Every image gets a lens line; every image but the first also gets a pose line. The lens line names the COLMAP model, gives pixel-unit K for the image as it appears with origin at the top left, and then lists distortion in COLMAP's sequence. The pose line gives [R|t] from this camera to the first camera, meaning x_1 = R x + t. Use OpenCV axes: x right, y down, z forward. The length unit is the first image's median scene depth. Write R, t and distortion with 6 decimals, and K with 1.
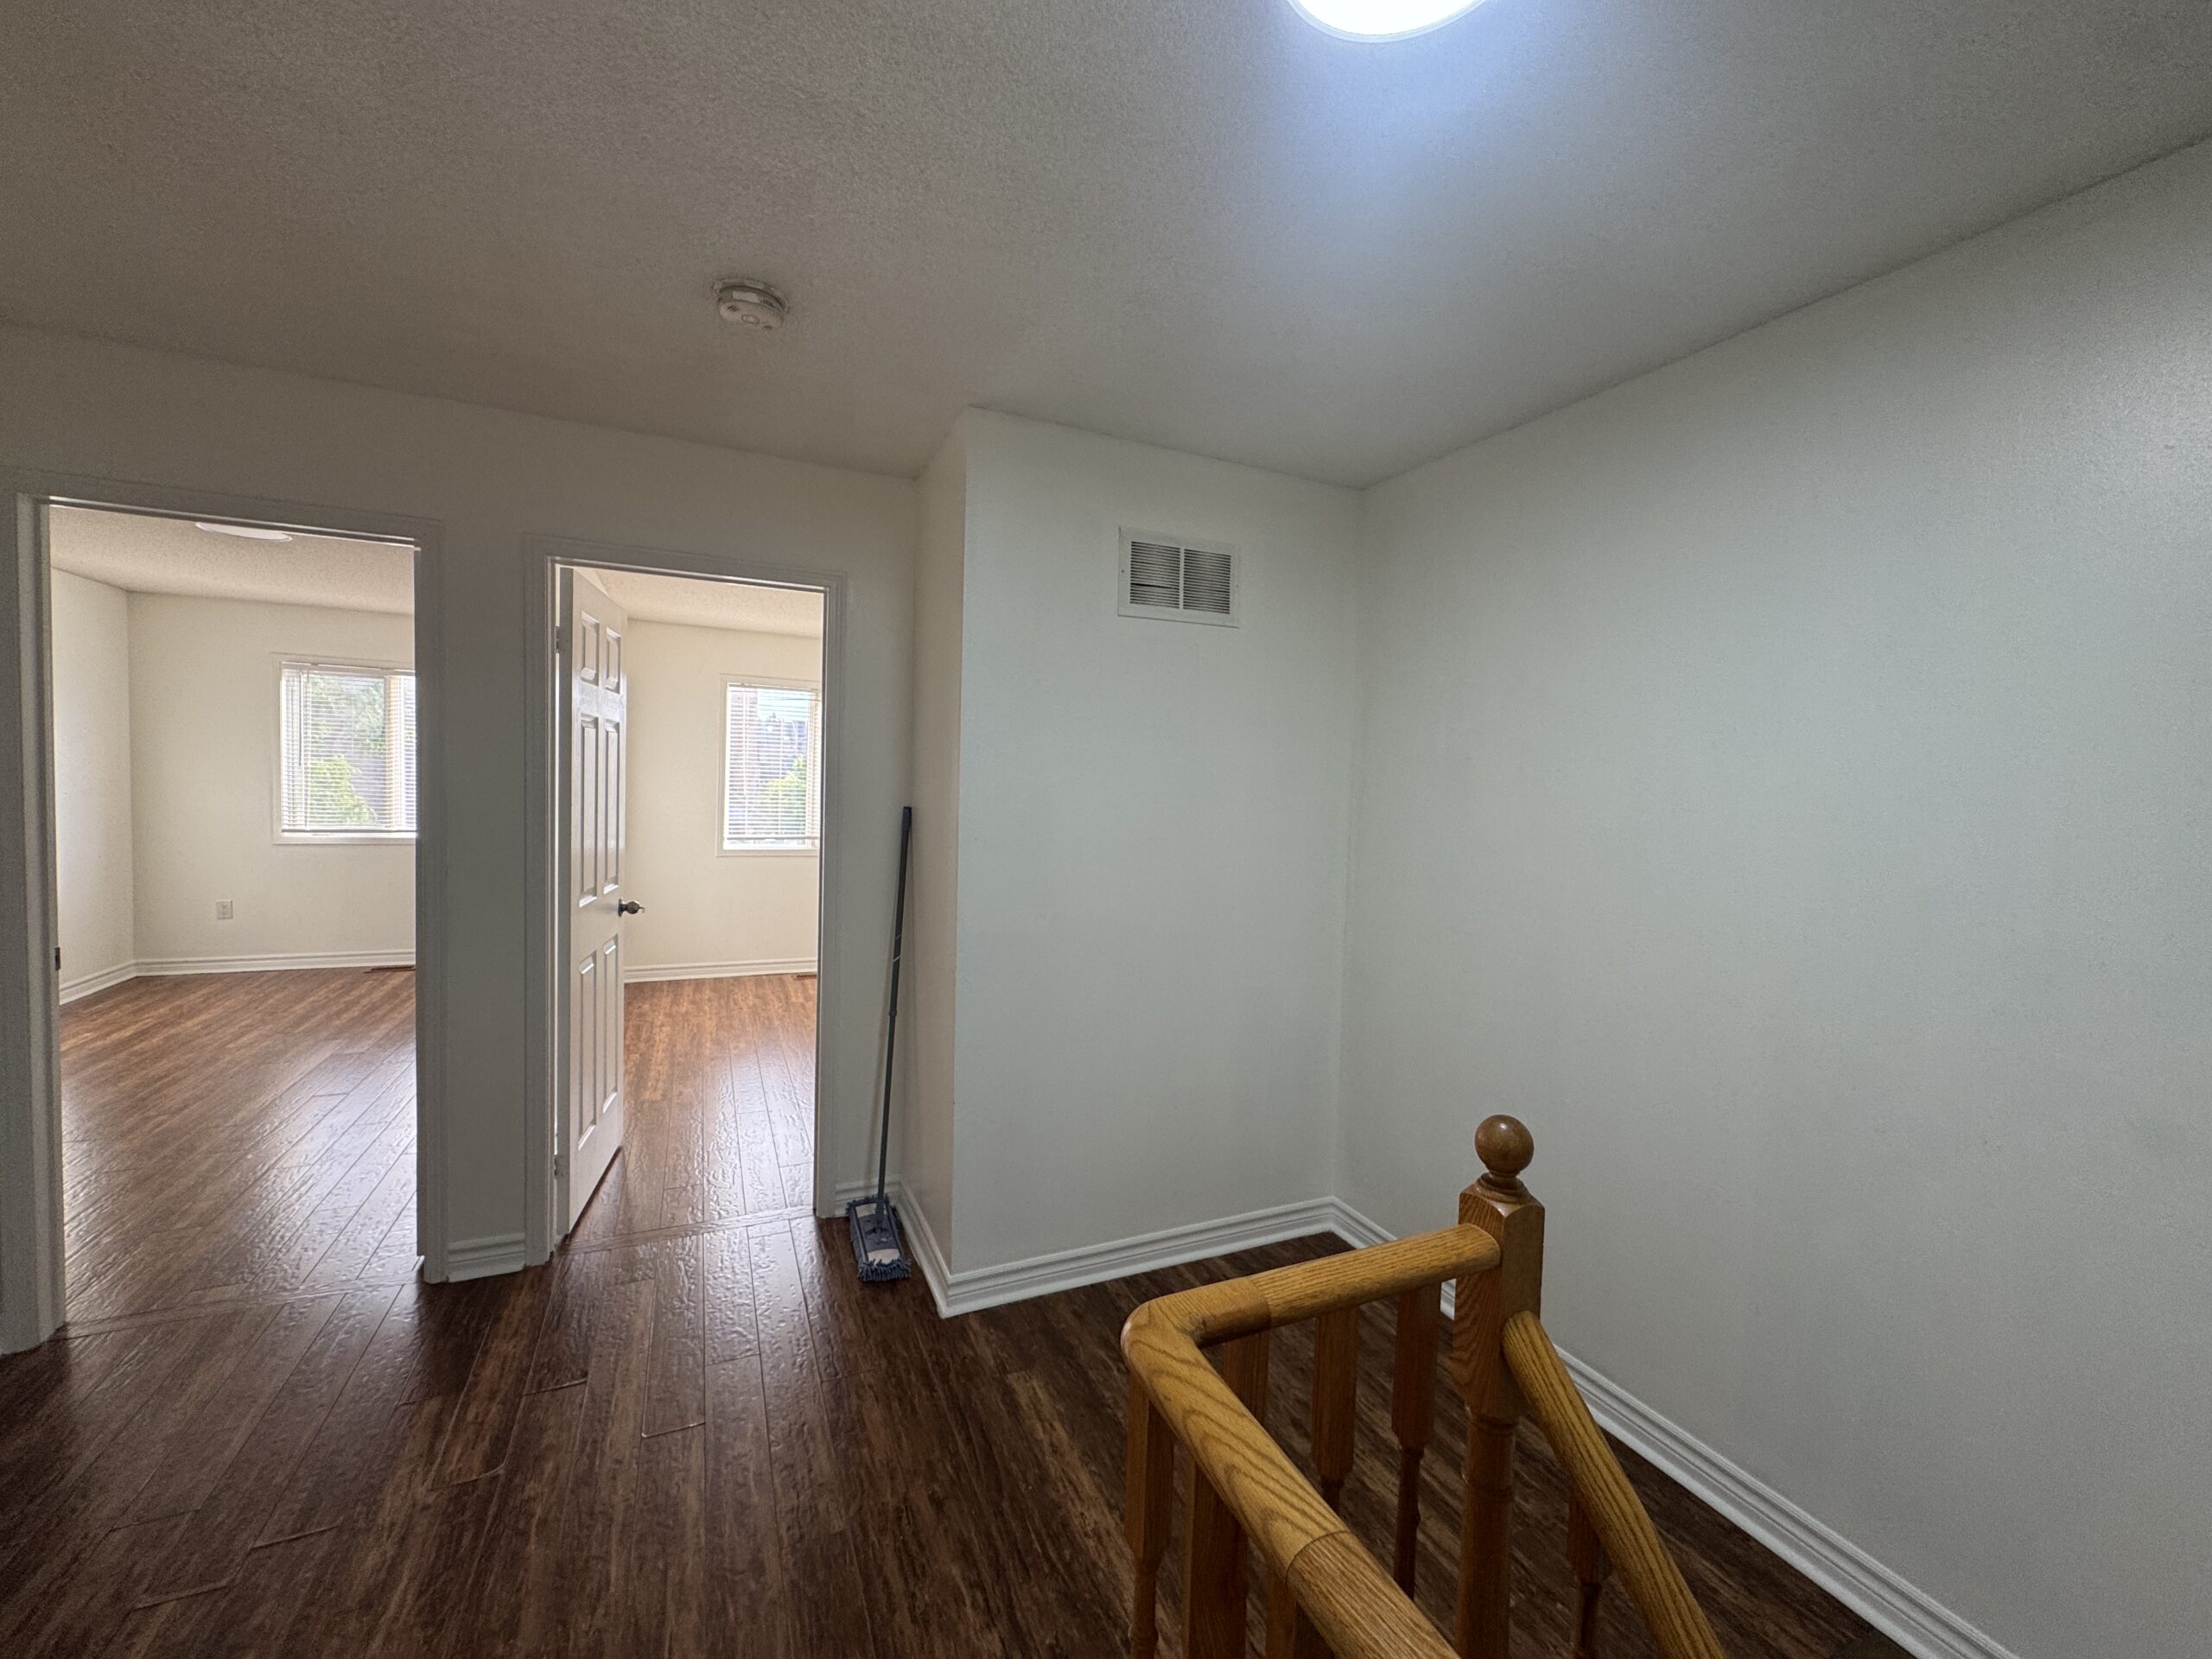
lens RADIAL K [[883.7, 0, 1103.2], [0, 883.7, 833.0], [0, 0, 1]] dist [-0.002293, 0.000825]
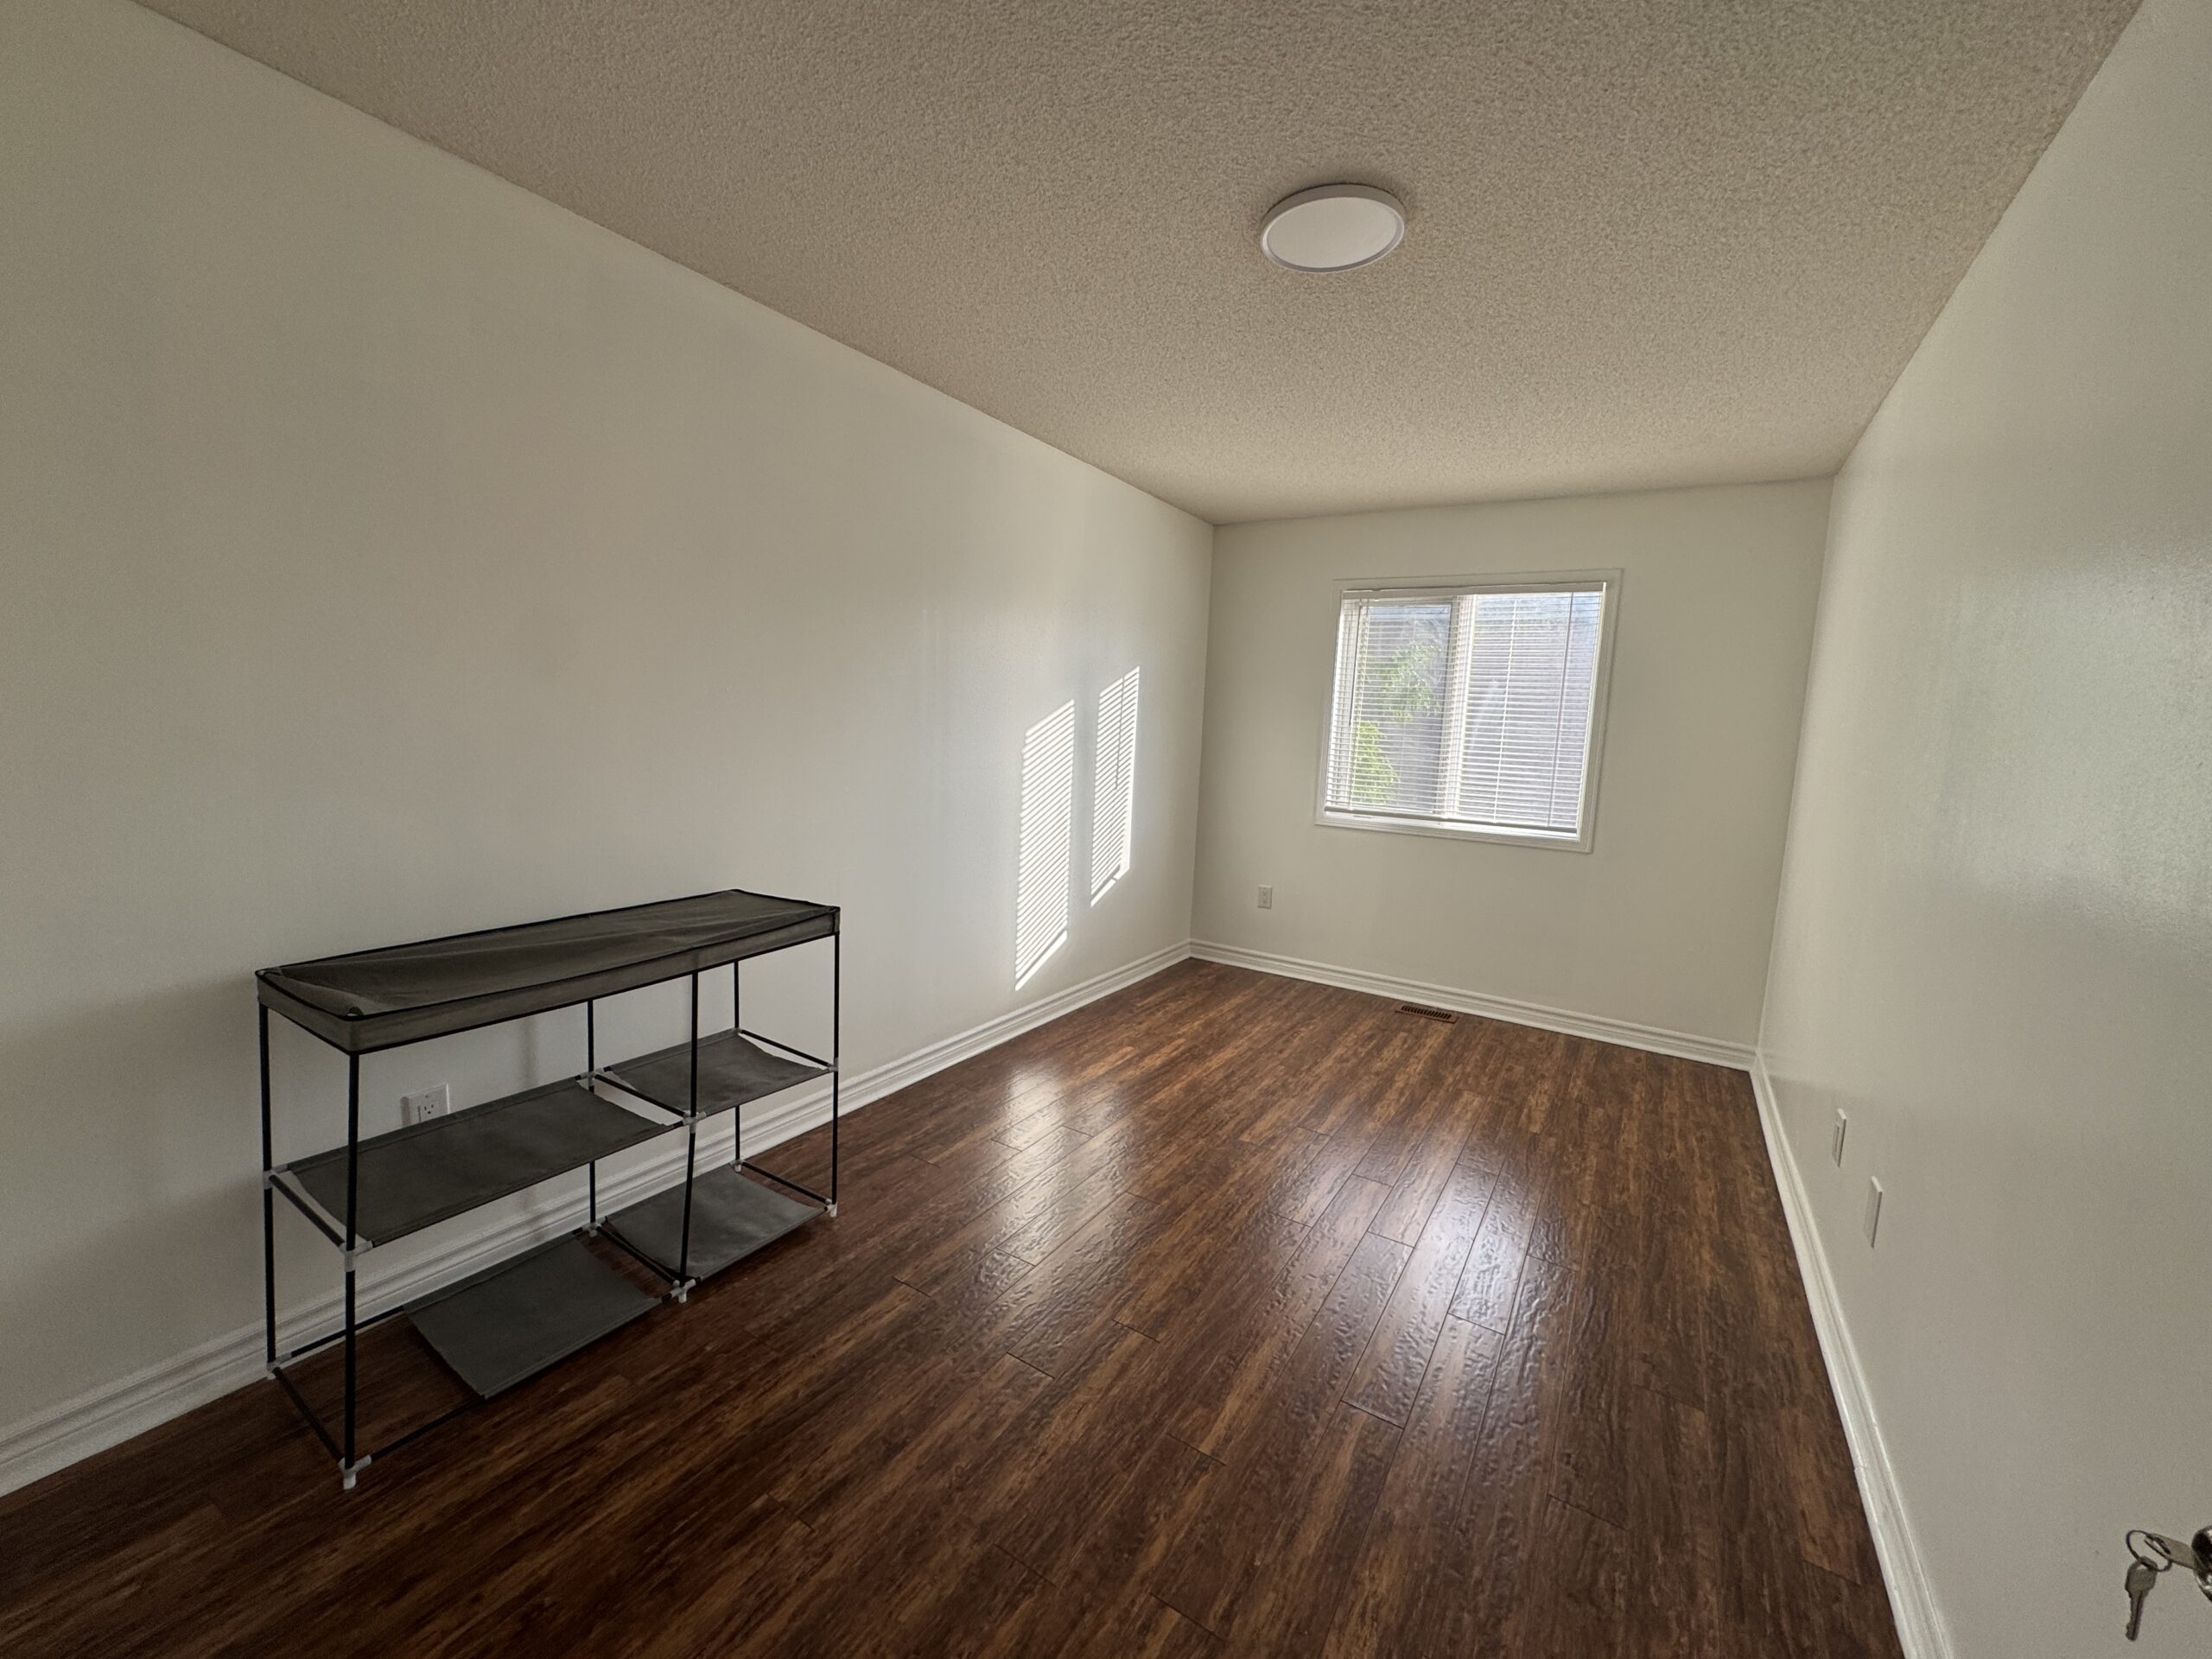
lens RADIAL K [[883.7, 0, 1095.7], [0, 883.7, 821.9], [0, 0, 1]] dist [-0.002293, 0.000825]
pose [[0.545978, 0.079943, -0.833976, -0.388681], [-0.070851, 0.996277, 0.049117, -0.015450], [0.834798, 0.032271, 0.549610, 0.401897]]
